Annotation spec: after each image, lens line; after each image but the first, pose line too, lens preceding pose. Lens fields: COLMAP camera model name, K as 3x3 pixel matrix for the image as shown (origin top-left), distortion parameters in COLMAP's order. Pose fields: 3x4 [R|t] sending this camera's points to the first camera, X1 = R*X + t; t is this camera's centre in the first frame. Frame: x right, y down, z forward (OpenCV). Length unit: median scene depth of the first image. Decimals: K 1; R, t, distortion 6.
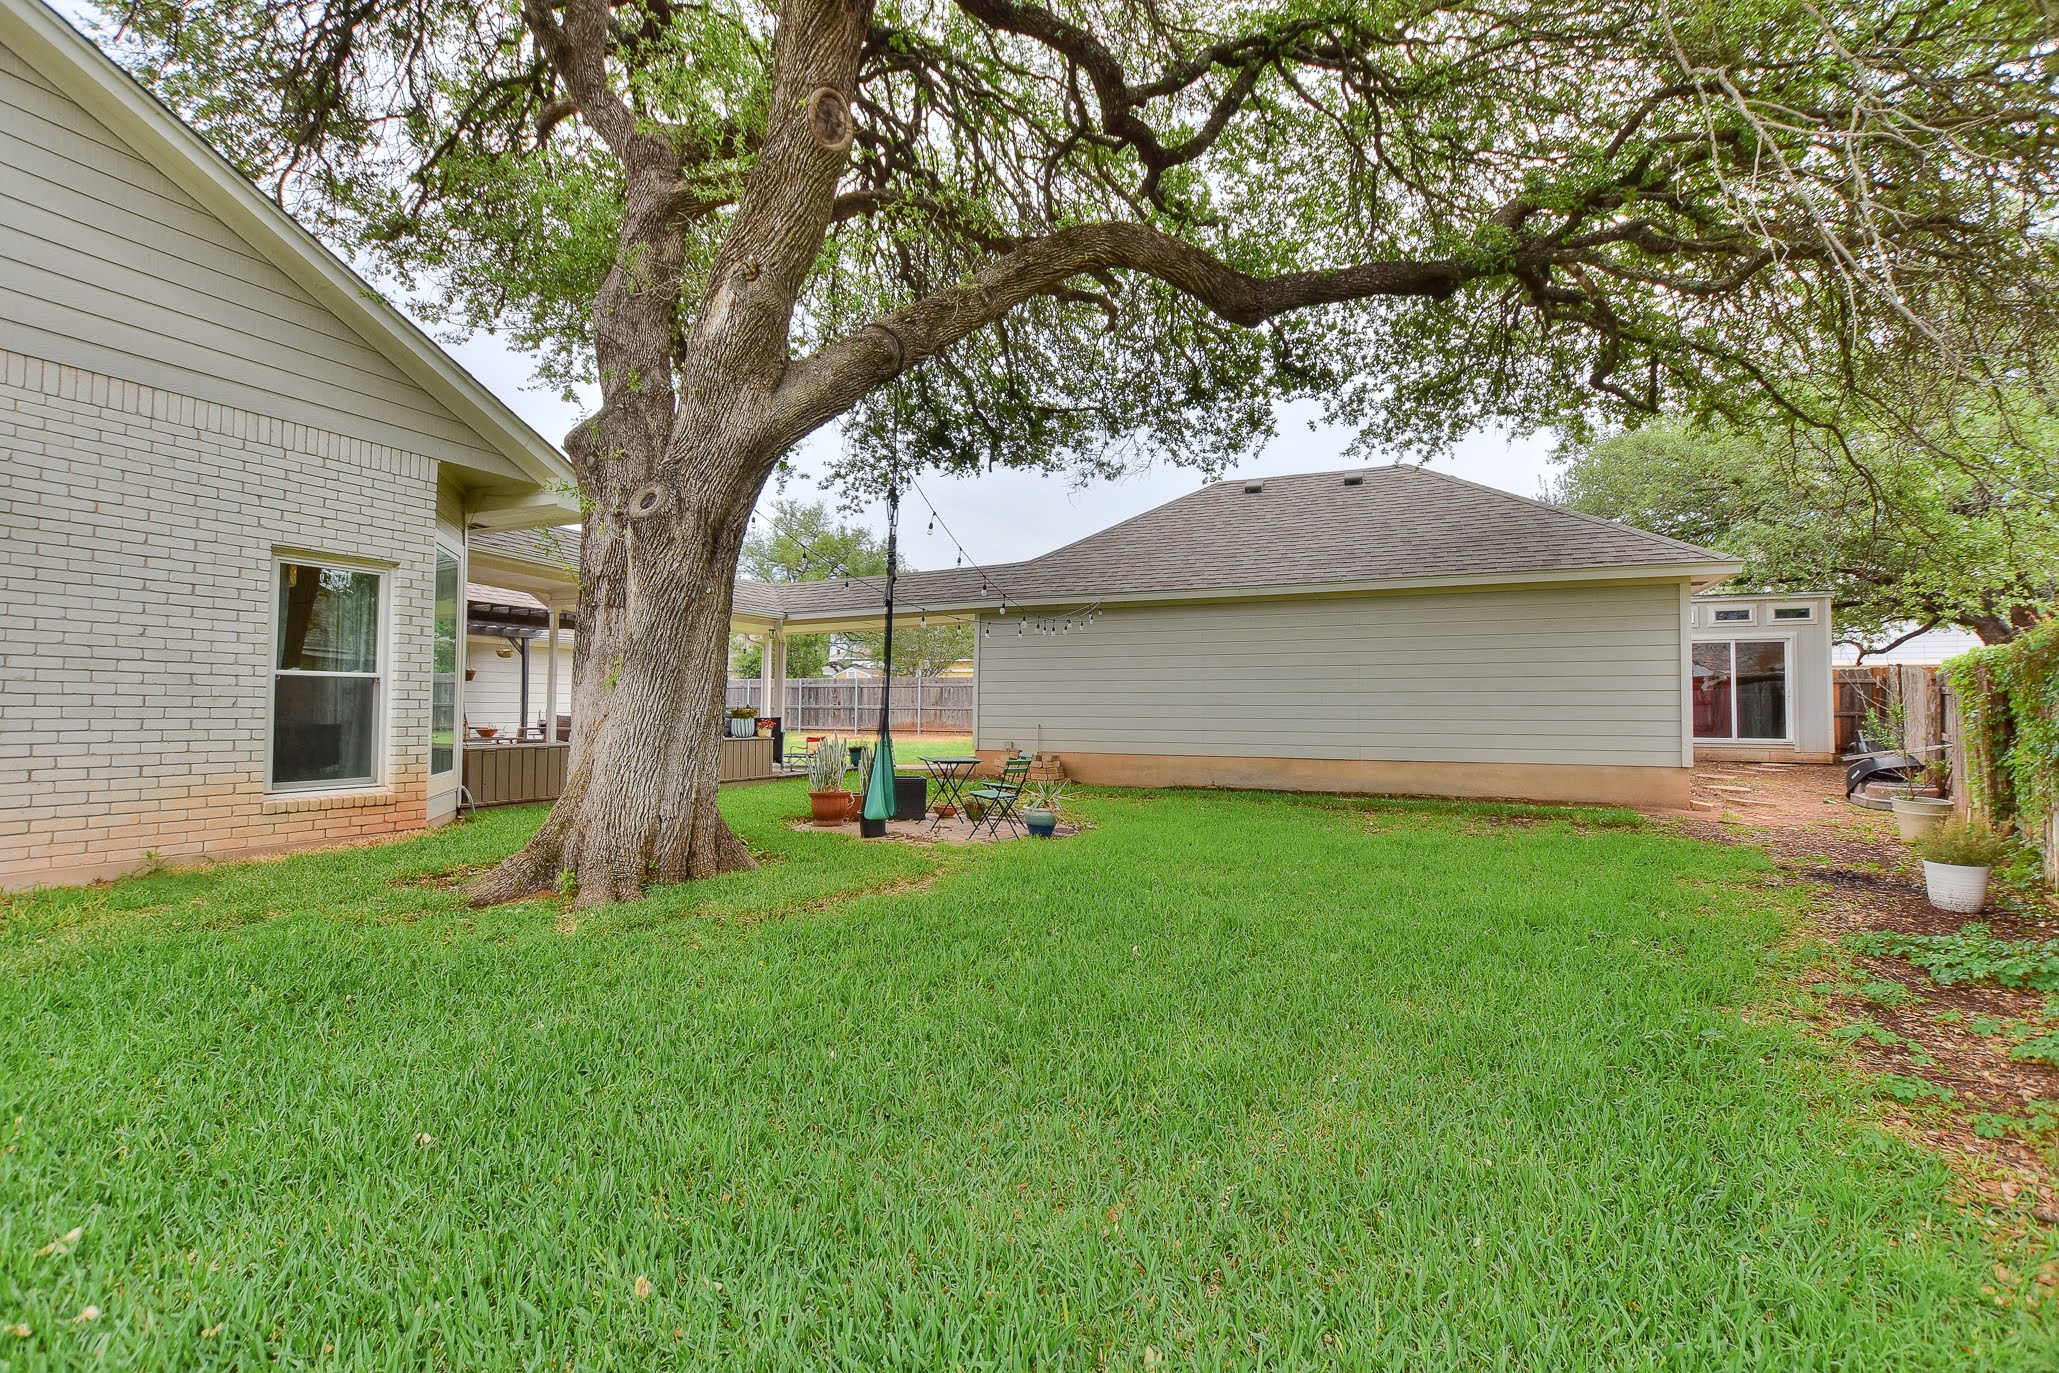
lens RADIAL K [[924.5, 0, 1033.4], [0, 924.5, 687.2], [0, 0, 1]] dist [-0.000456, -0.000085]
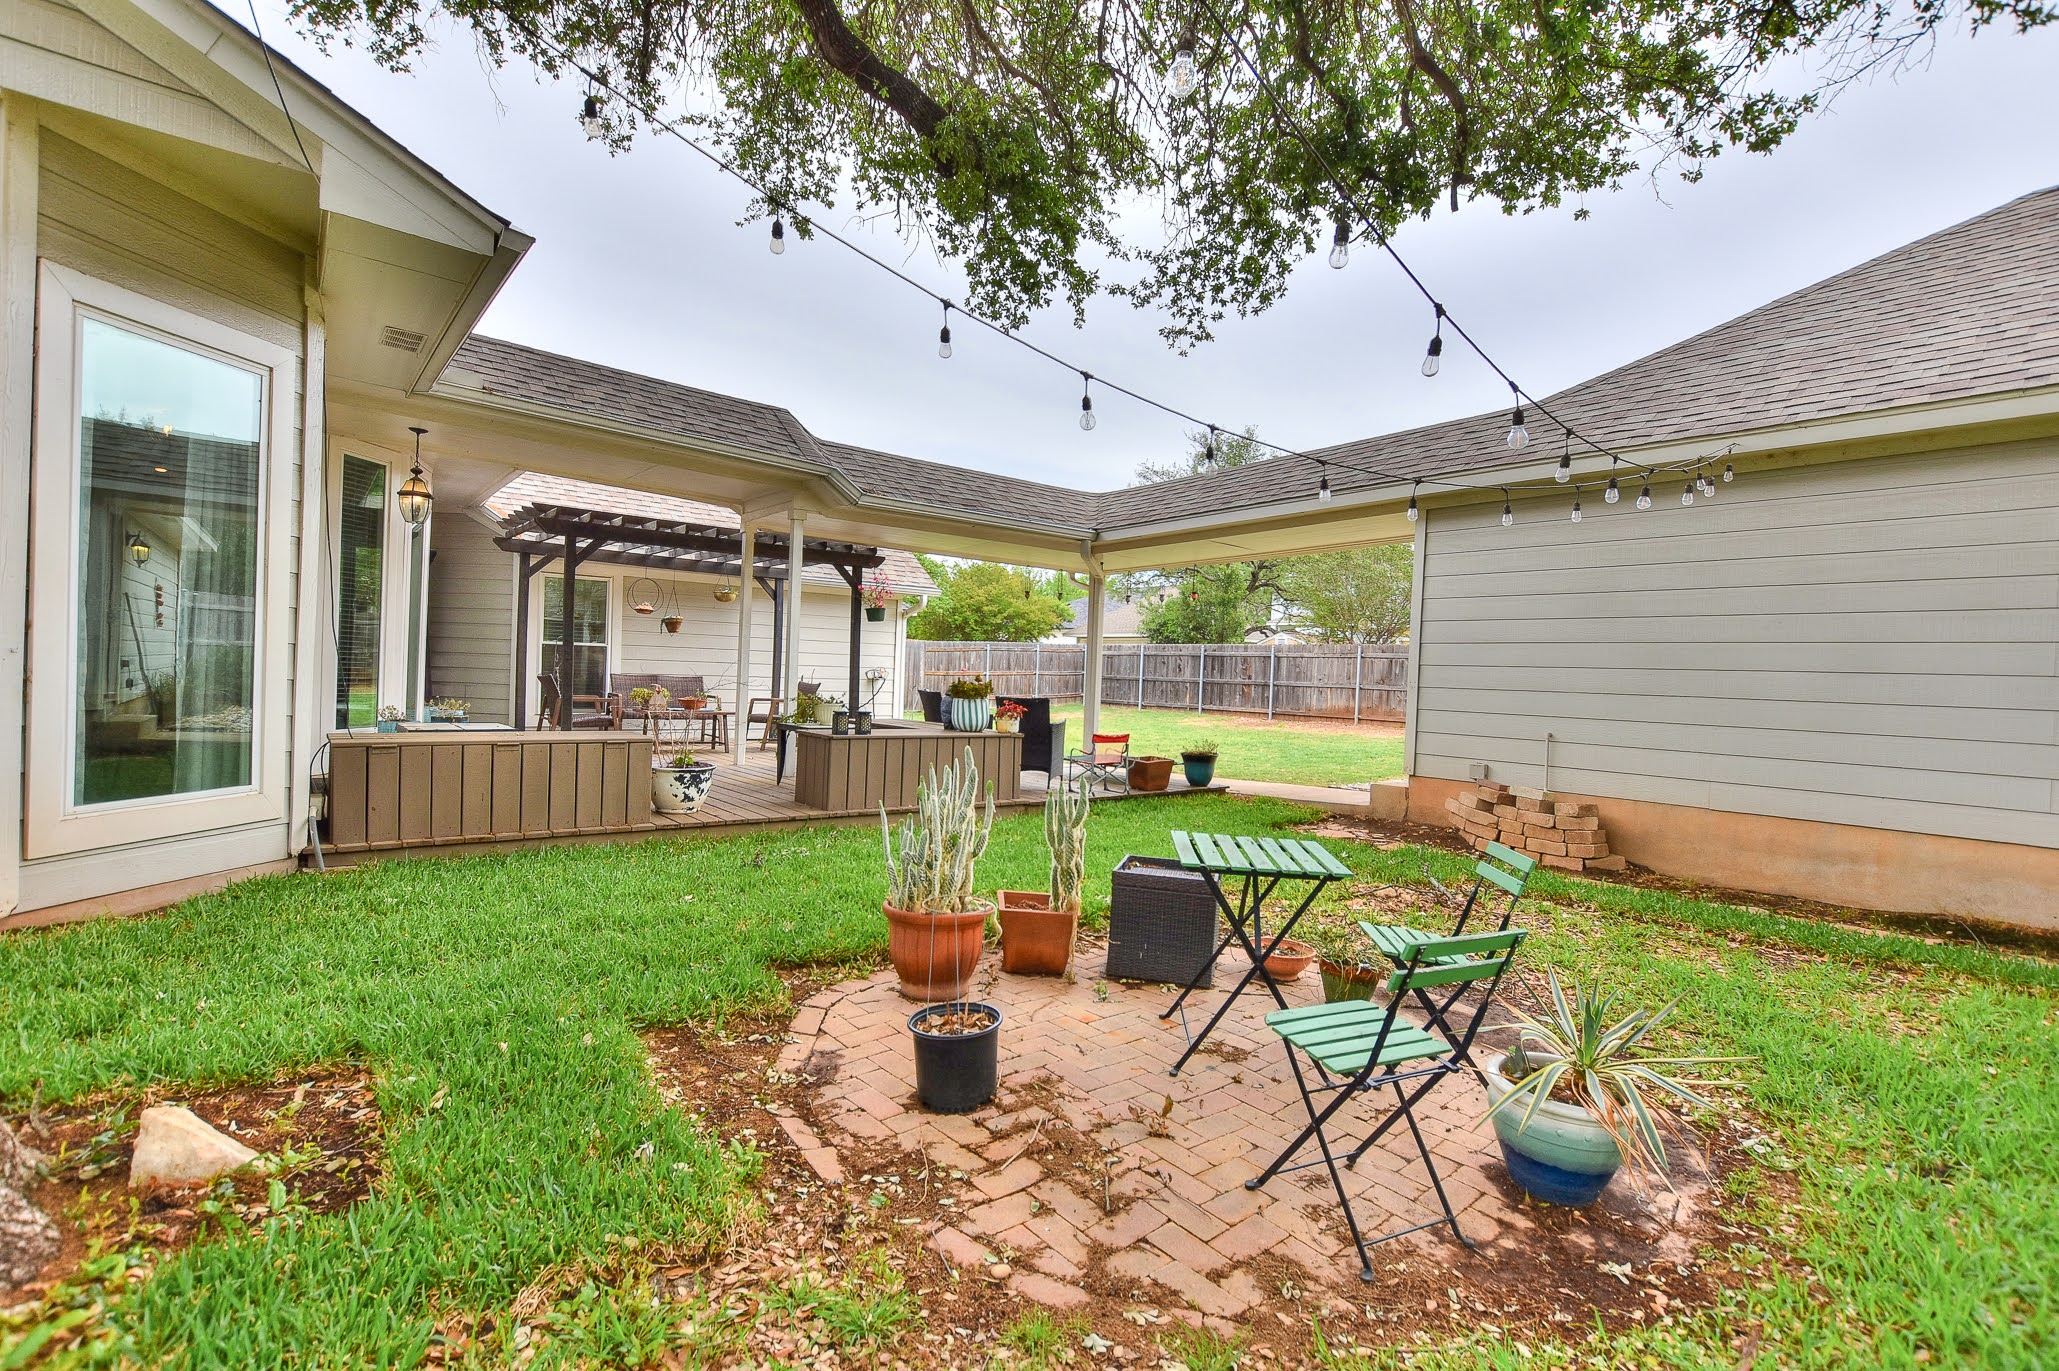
lens RADIAL K [[980.6, 0, 1041.4], [0, 980.6, 683.7], [0, 0, 1]] dist [-0.000839, 0.000055]
pose [[0.887853, 0.030189, -0.459135, 0.004408], [-0.020301, 0.999444, 0.026458, 0.006475], [0.459678, -0.014170, 0.887972, 0.426358]]
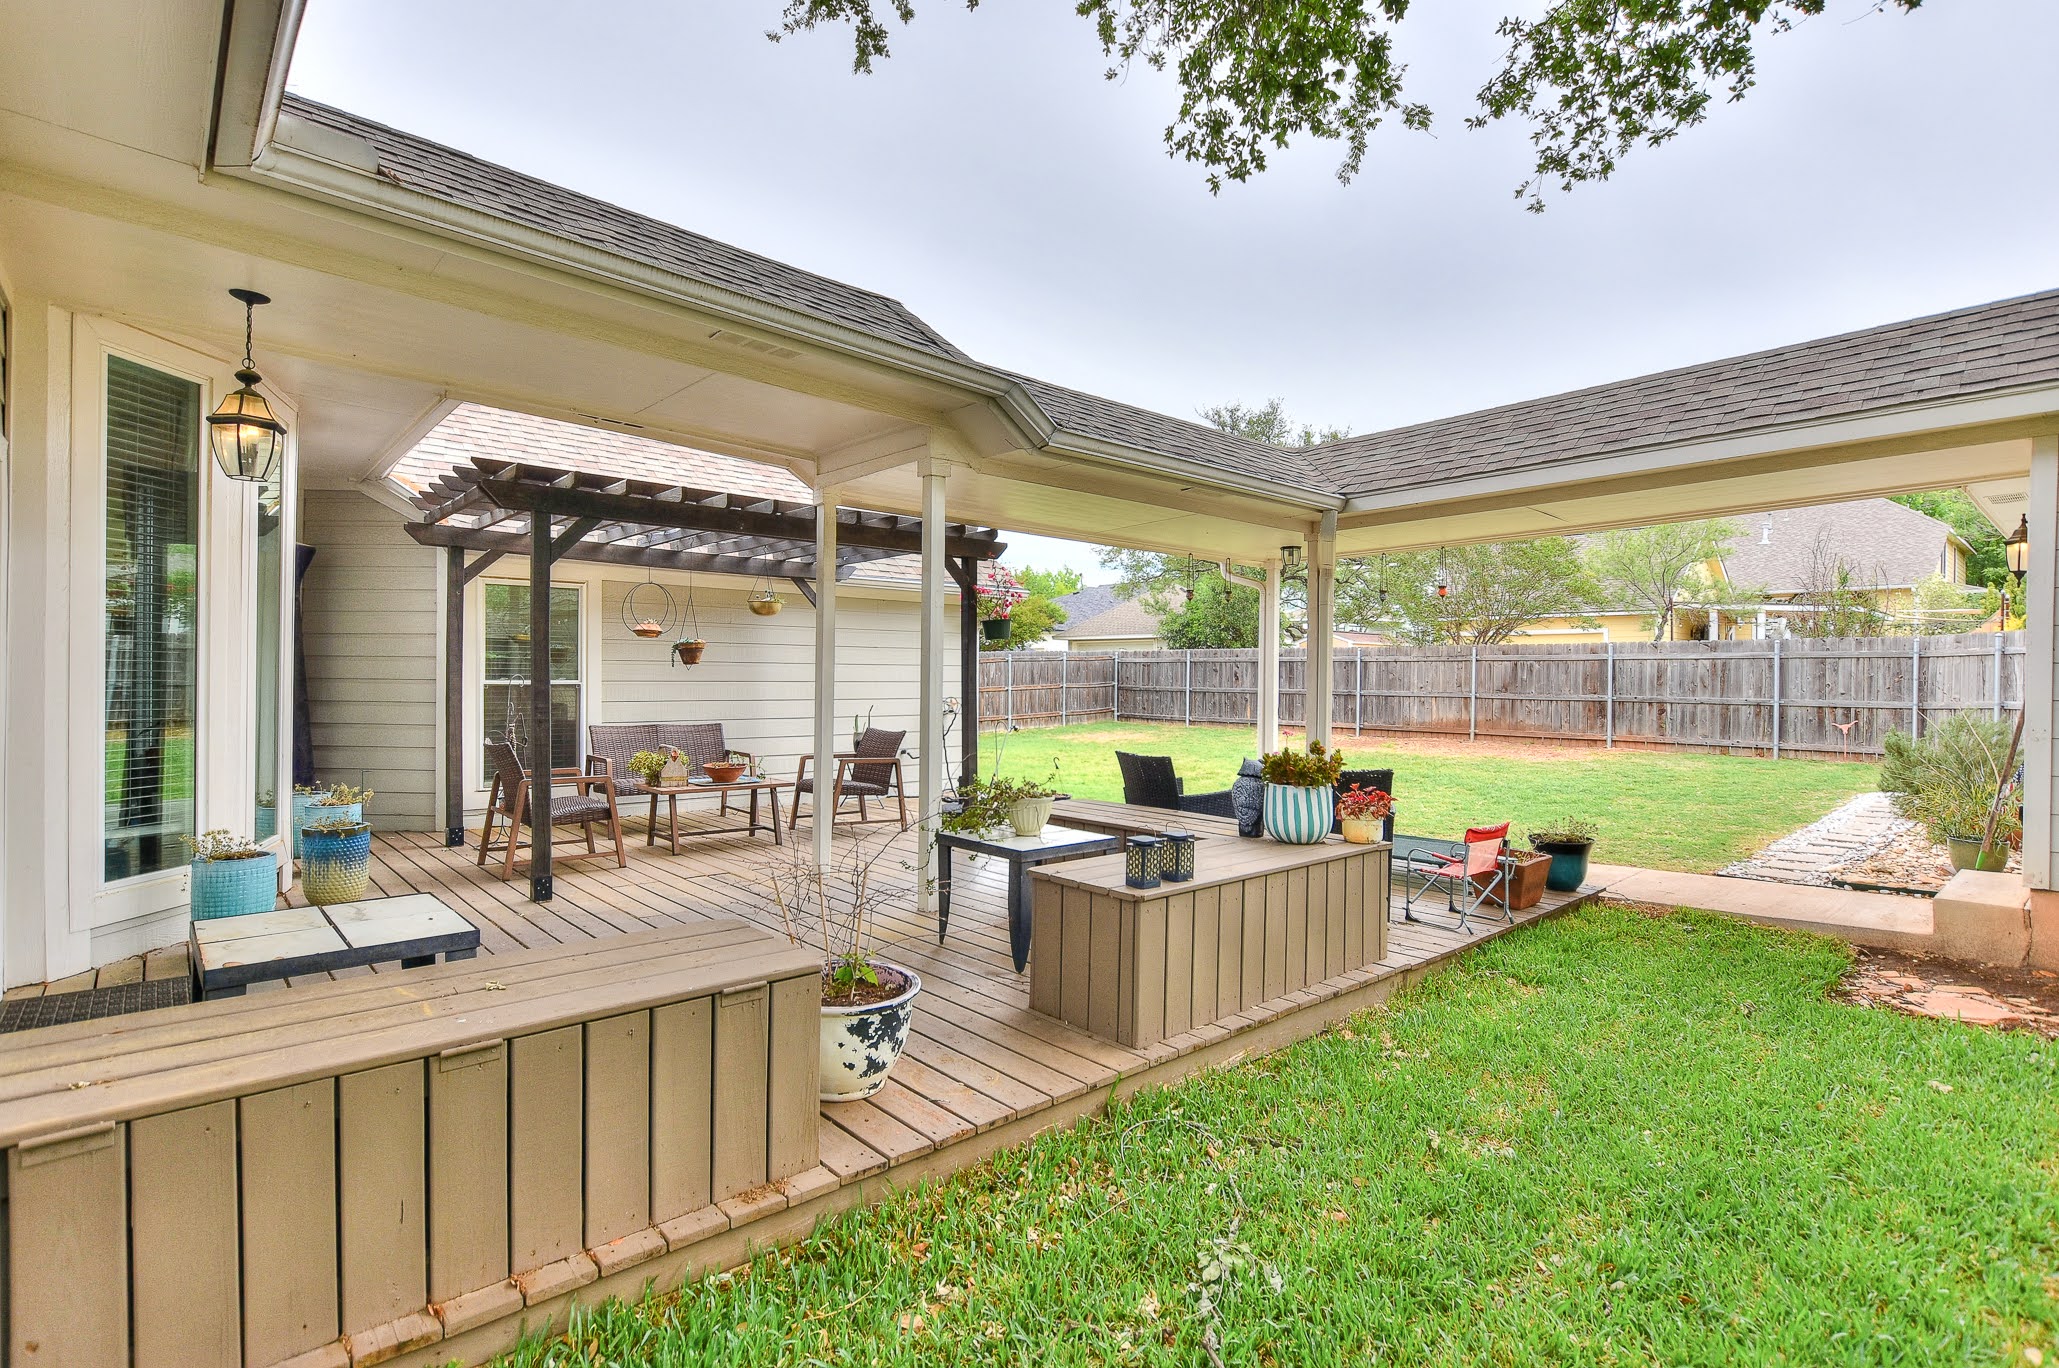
lens RADIAL K [[992.4, 0, 1030.0], [0, 992.4, 682.4], [0, 0, 1]] dist [0.000092, -0.000845]
pose [[0.911581, 0.005461, -0.411083, -0.230313], [0.005393, 0.999667, 0.025240, -0.009668], [0.411084, -0.025225, 0.911248, 0.578658]]
